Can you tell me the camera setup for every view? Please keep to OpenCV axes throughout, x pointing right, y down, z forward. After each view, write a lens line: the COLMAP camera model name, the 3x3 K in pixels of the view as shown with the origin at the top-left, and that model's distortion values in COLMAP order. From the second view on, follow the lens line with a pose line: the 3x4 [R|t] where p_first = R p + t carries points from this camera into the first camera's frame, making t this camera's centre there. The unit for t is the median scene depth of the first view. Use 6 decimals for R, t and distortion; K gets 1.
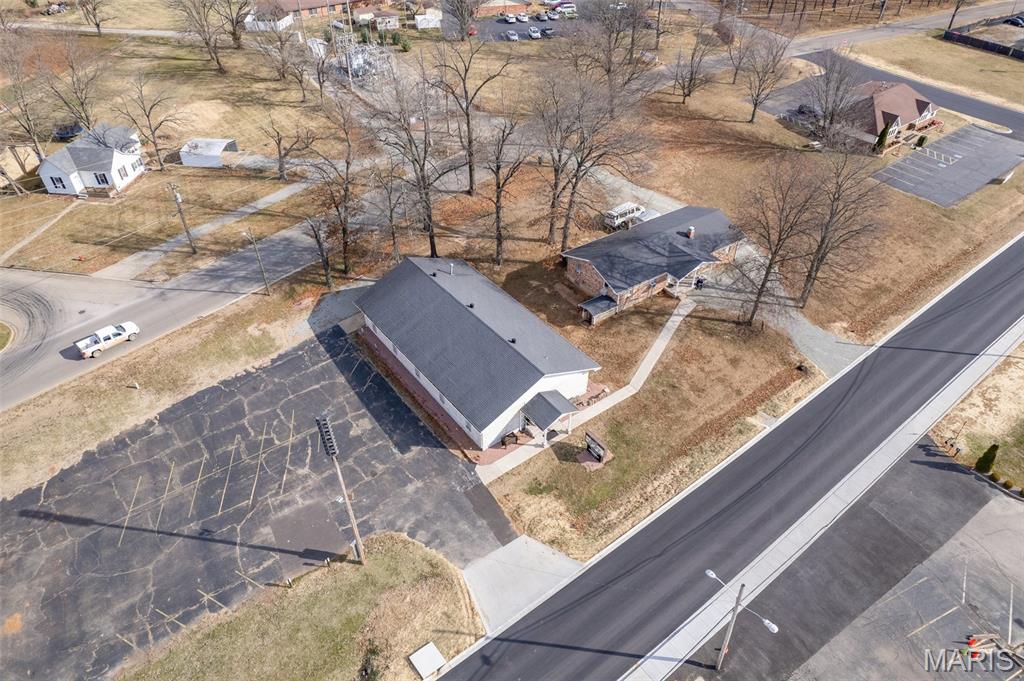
lens RADIAL K [[657.8, 0, 517.3], [0, 657.8, 344.2], [0, 0, 1]] dist [-0.077536, 0.070253]
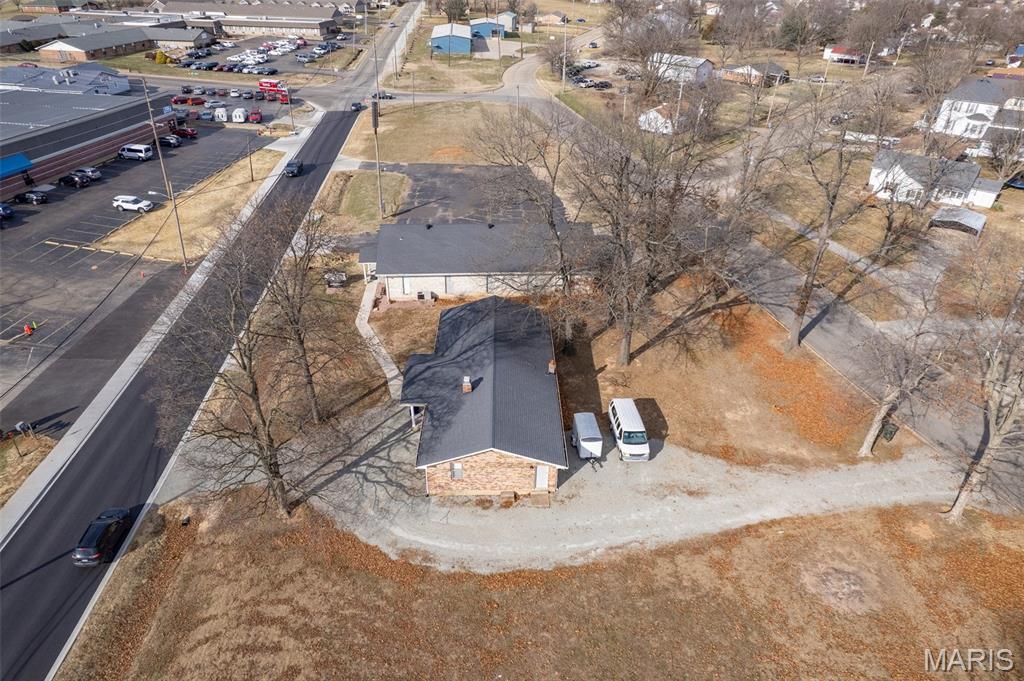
lens RADIAL K [[657.8, 0, 517.3], [0, 657.8, 344.2], [0, 0, 1]] dist [-0.077536, 0.070253]
pose [[-0.555285, 0.422505, -0.716343, 0.768606], [-0.546781, 0.463545, 0.697249, -0.746810], [0.626649, 0.778855, -0.026382, 1.171092]]
